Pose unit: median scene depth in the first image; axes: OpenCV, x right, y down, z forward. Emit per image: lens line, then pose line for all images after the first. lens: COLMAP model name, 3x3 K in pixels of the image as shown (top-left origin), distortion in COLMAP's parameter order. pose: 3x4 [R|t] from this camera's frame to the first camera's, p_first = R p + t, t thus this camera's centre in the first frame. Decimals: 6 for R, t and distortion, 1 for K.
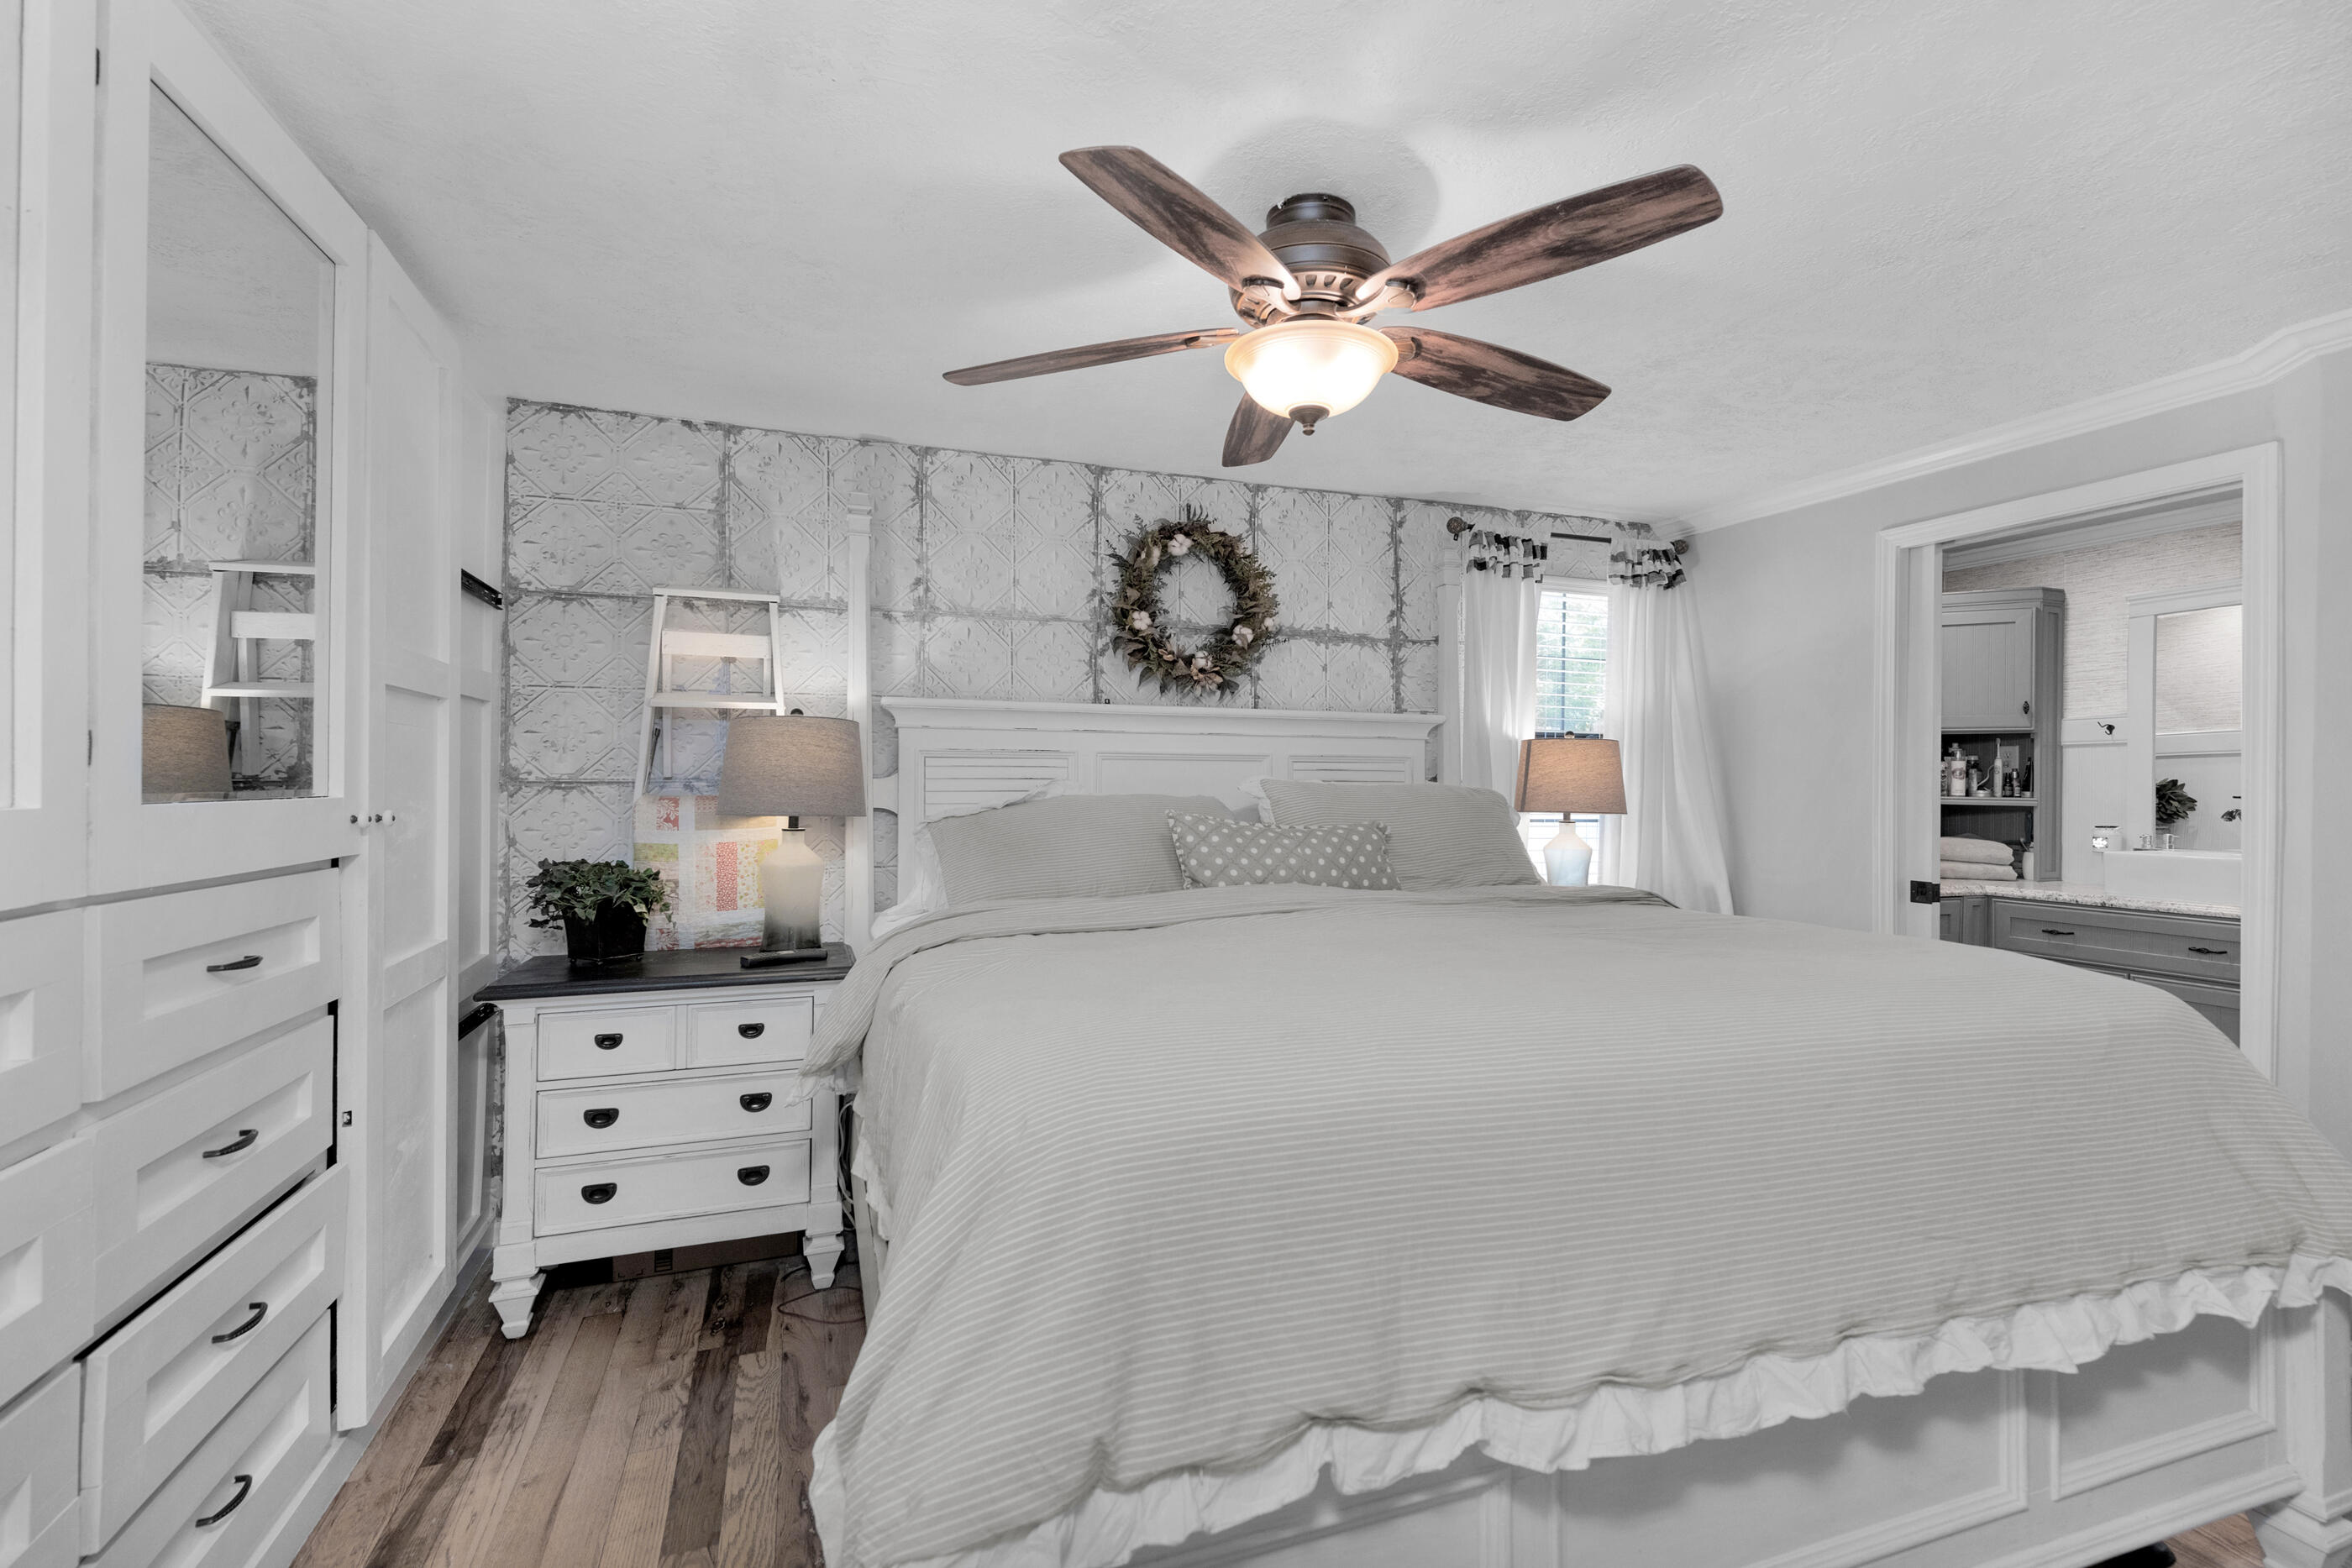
lens RADIAL K [[884.9, 0, 1220.2], [0, 884.9, 794.2], [0, 0, 1]] dist [0.012163, 0.000076]
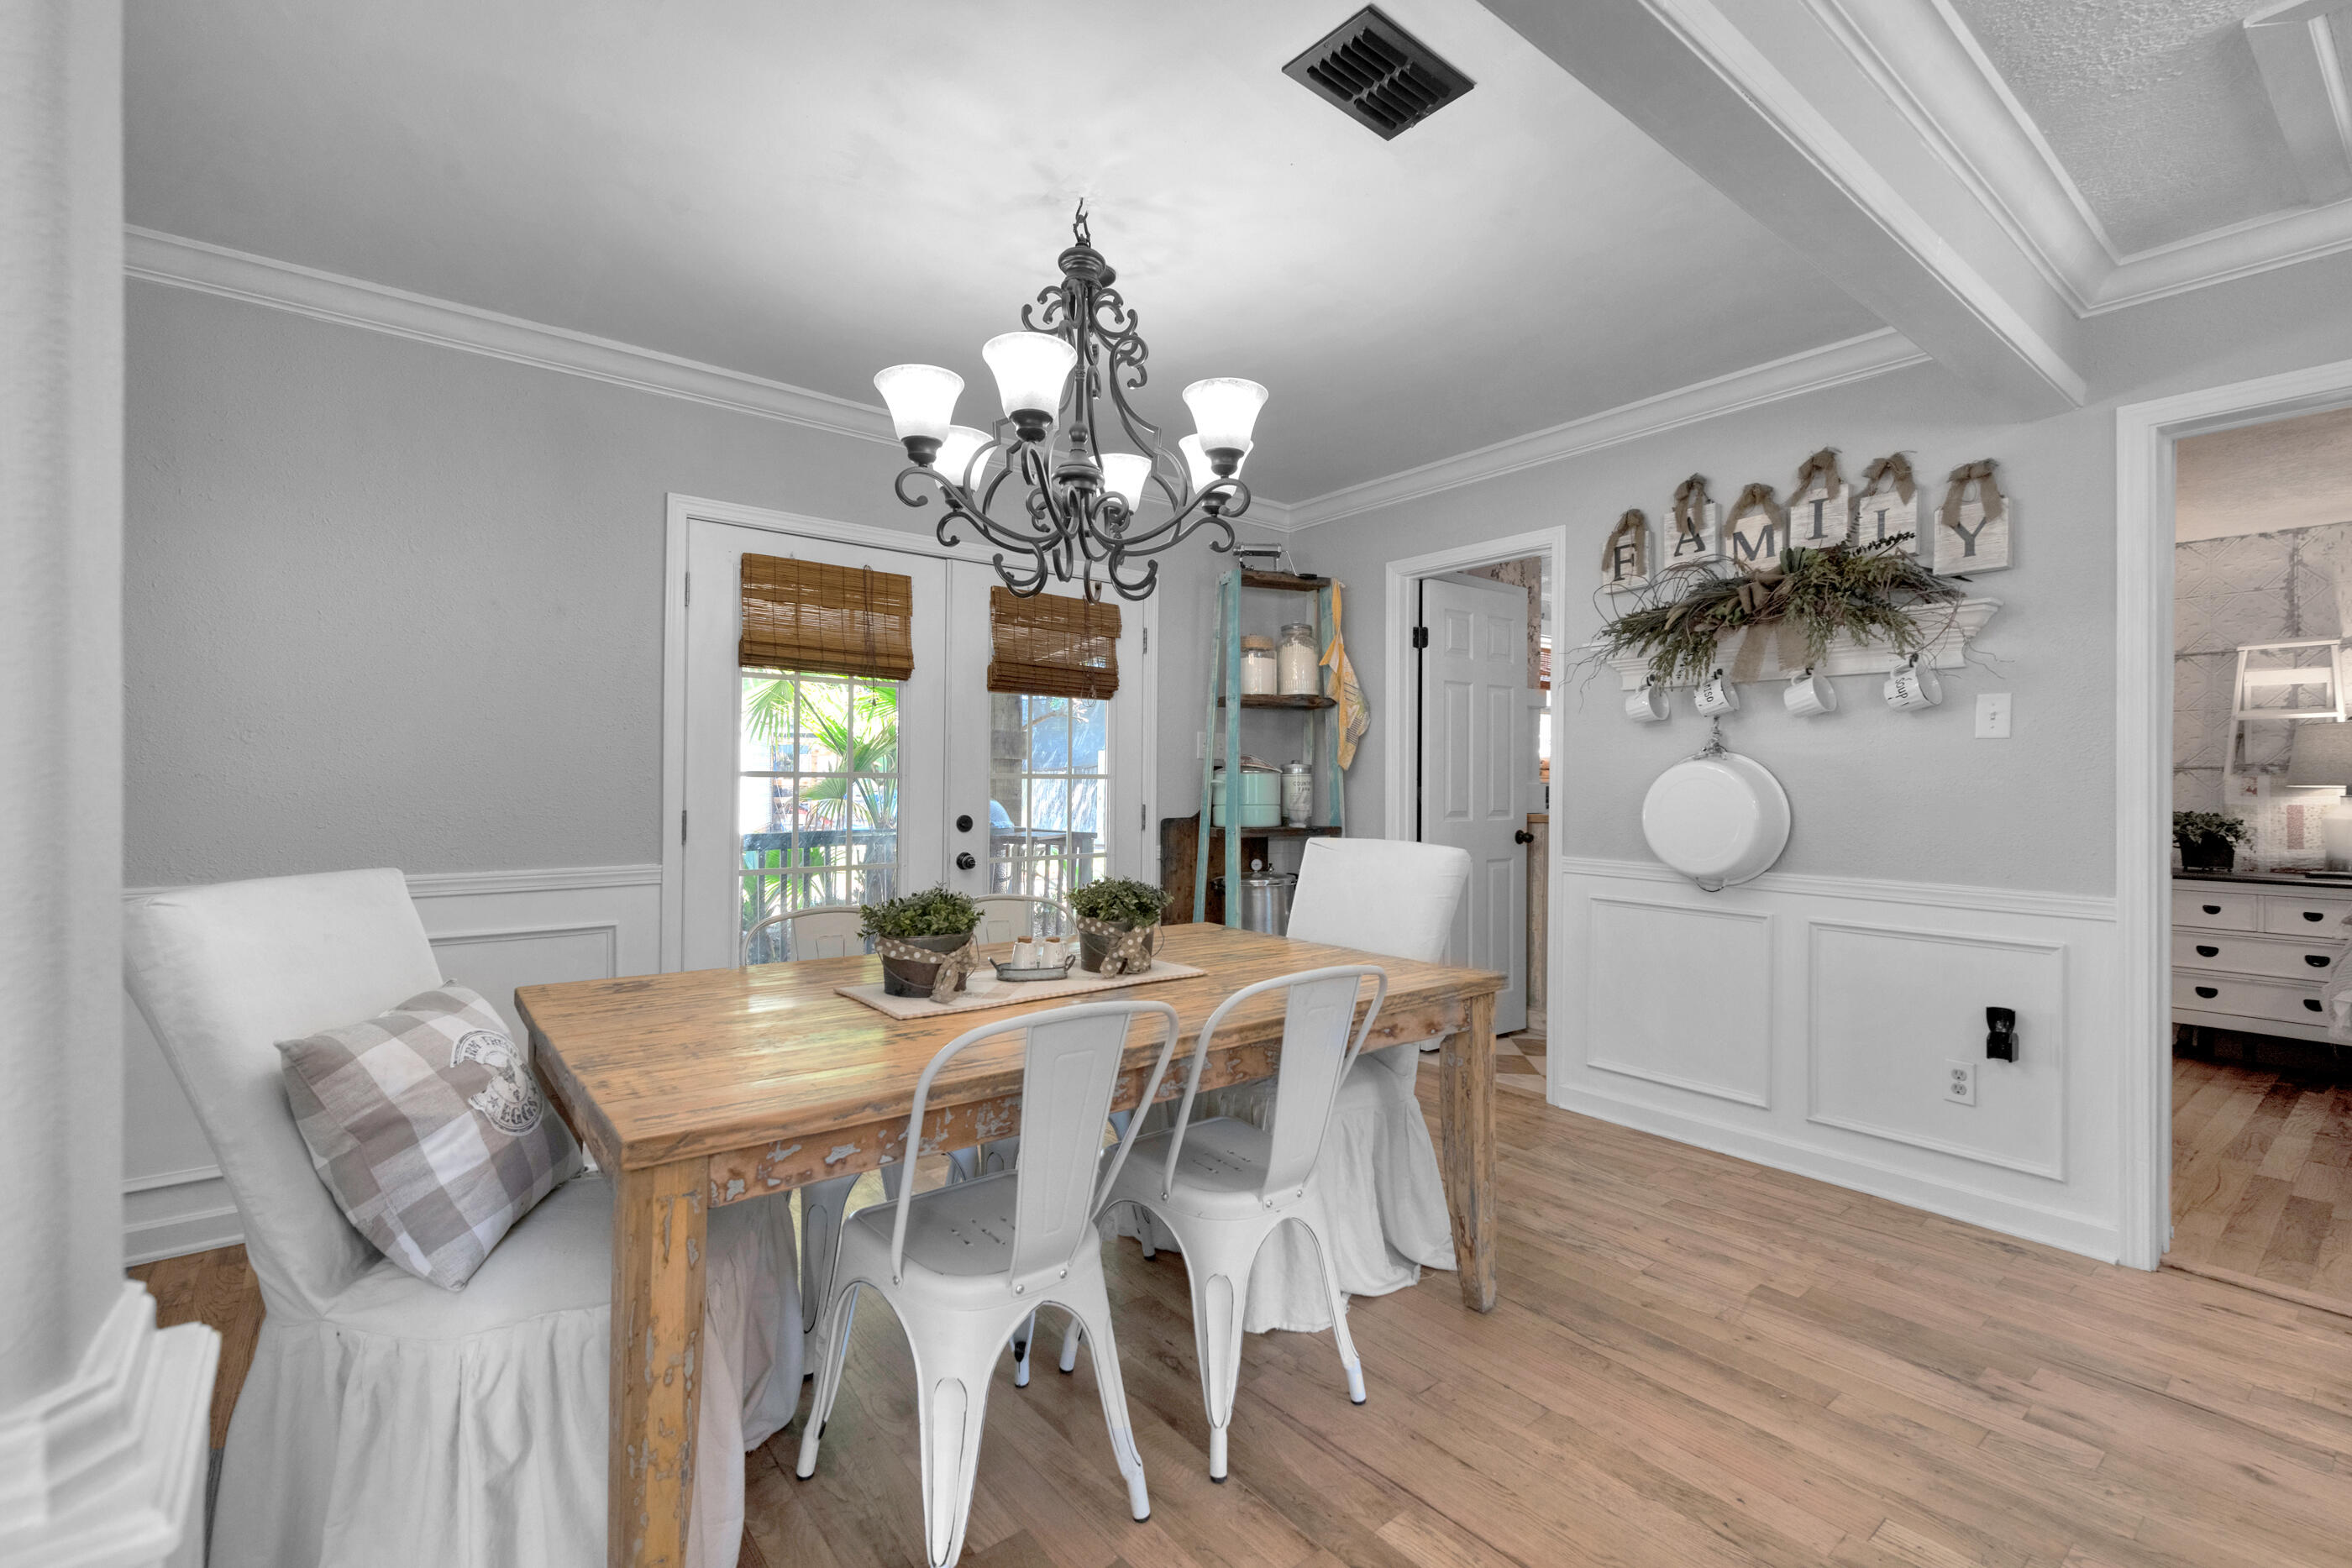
lens RADIAL K [[1055.5, 0, 1173.7], [0, 1055.5, 783.7], [0, 0, 1]] dist [0.010936, -0.003968]
pose [[0.233873, -0.010727, -0.972208, 0.776074], [-0.009650, 0.999864, -0.013354, 0.059693], [0.972219, 0.012505, 0.233737, -1.311333]]
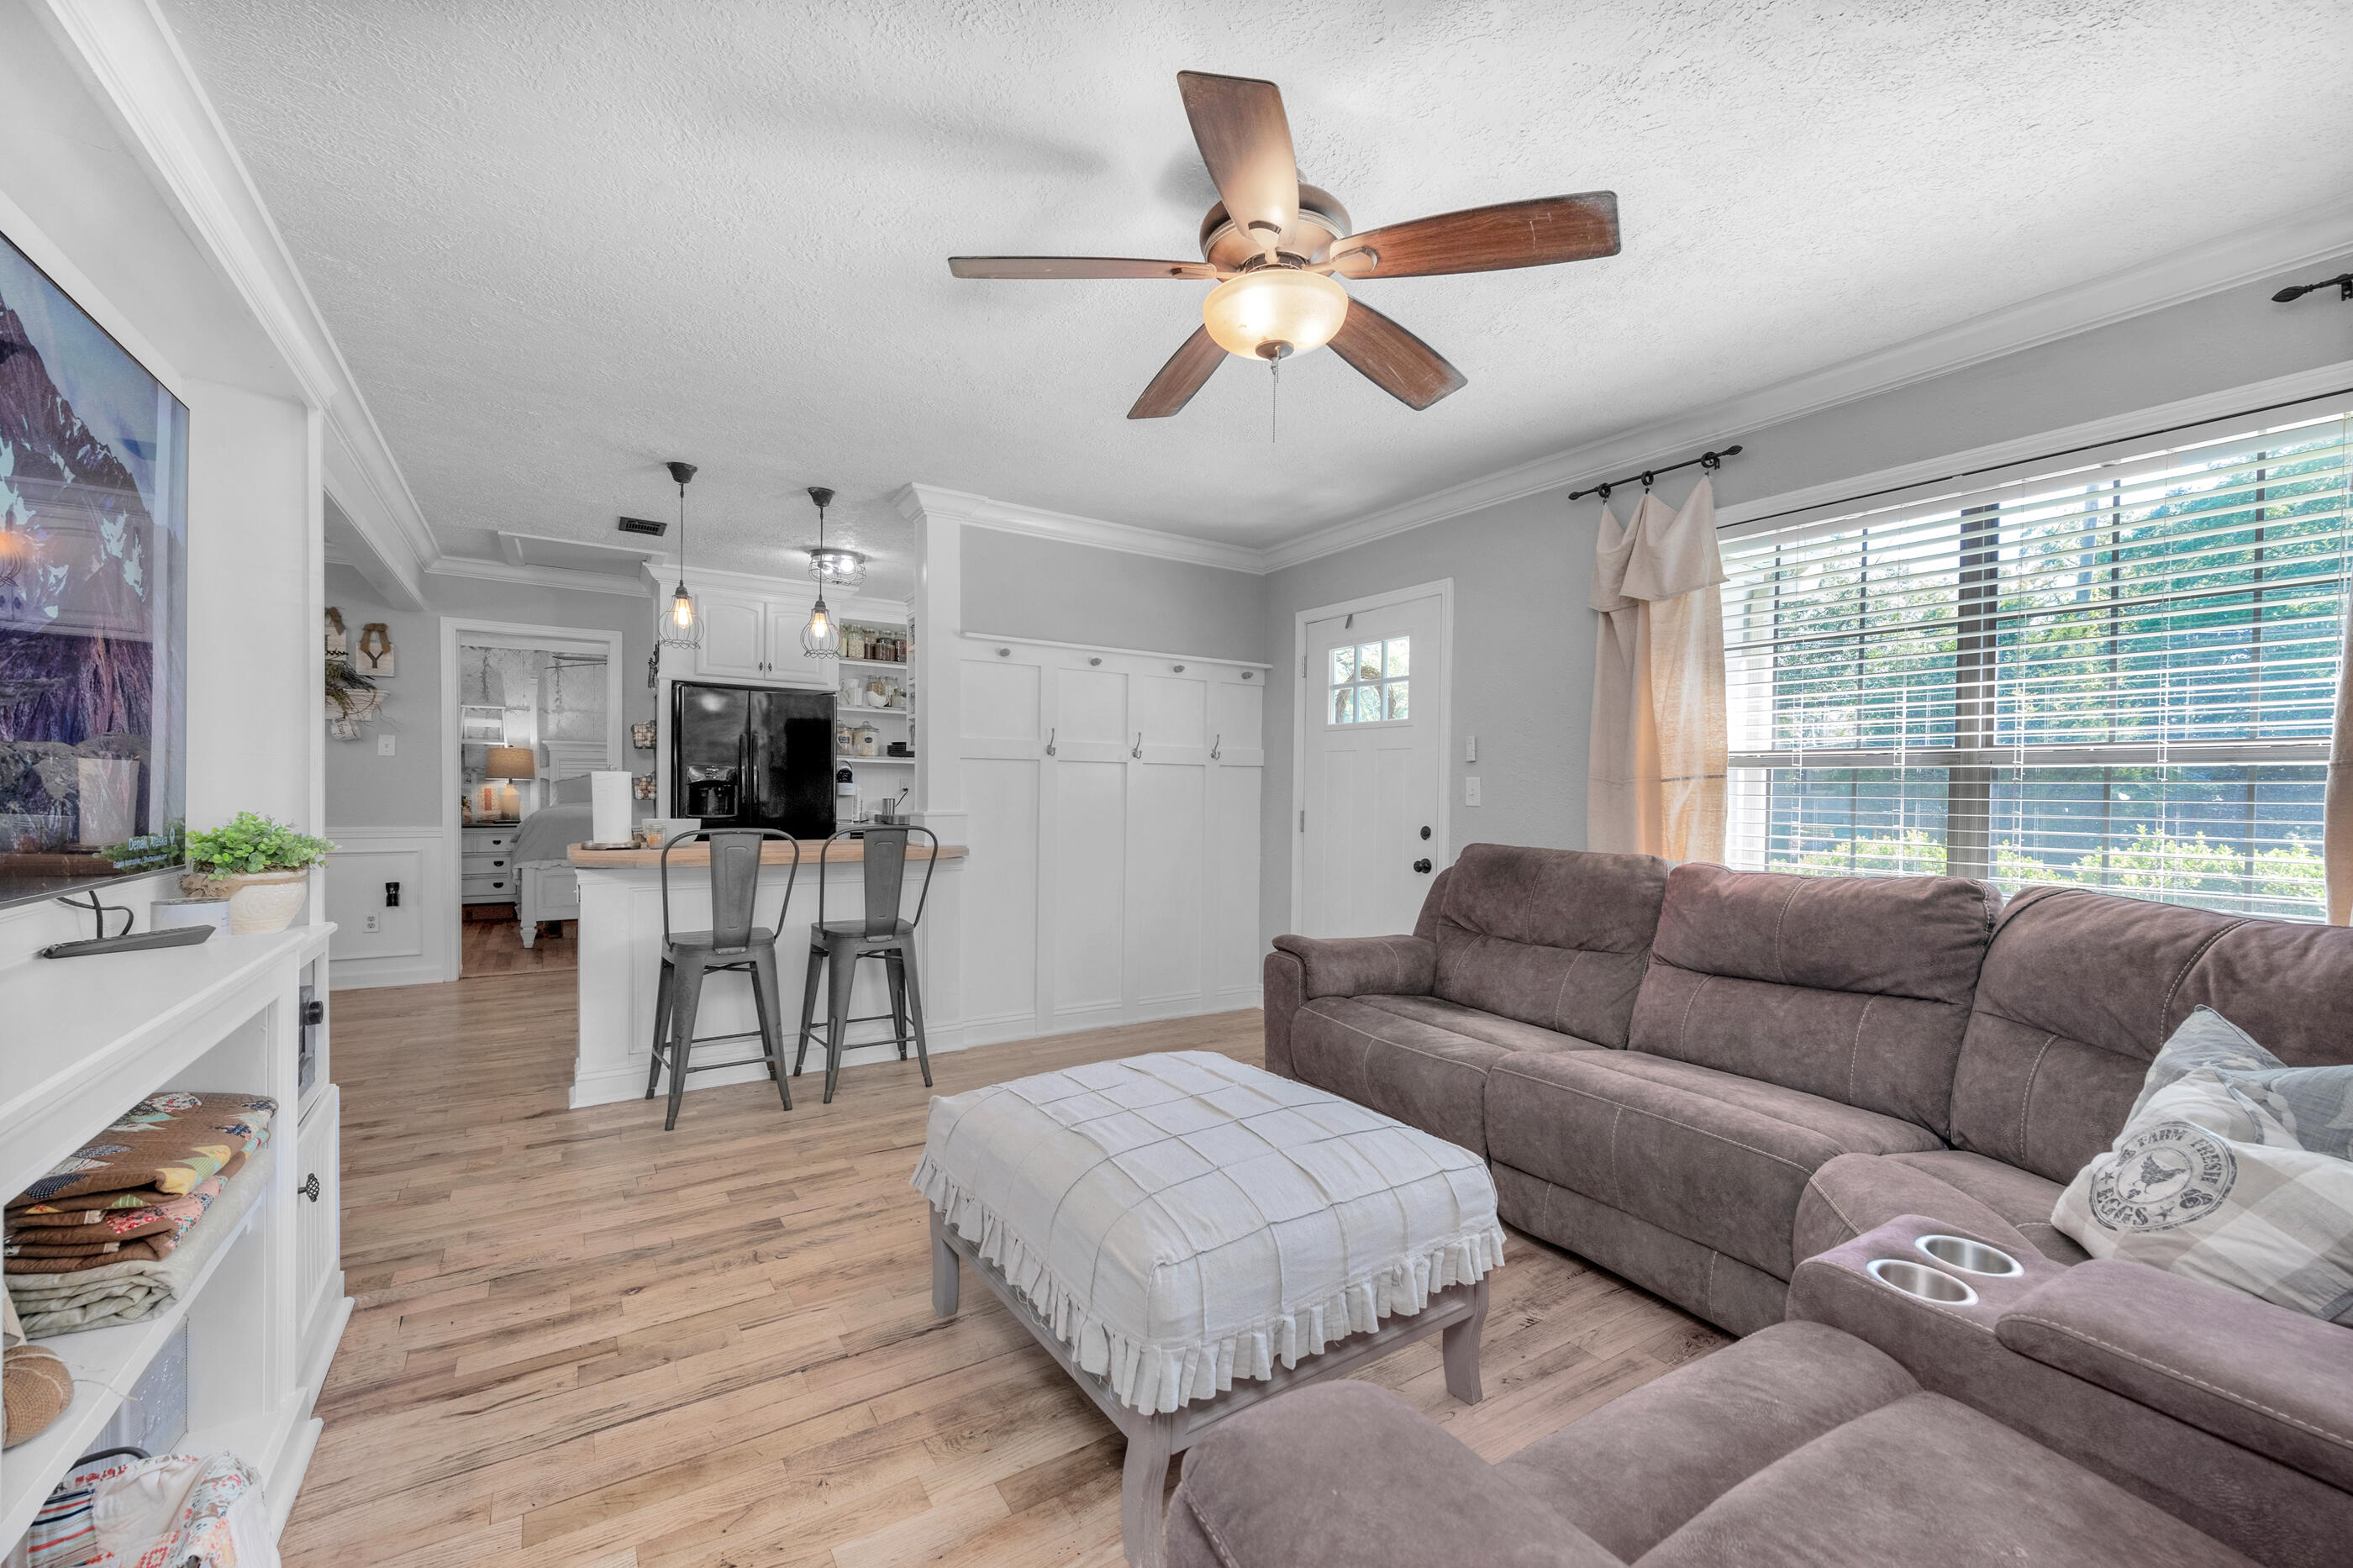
lens RADIAL K [[925.5, 0, 1158.1], [0, 925.5, 807.8], [0, 0, 1]] dist [-0.001908, -0.001784]
pose [[0.991560, -0.004998, 0.129552, 1.308990], [0.002784, 0.999847, 0.017266, 0.072294], [-0.129619, -0.016759, 0.991422, -2.432178]]
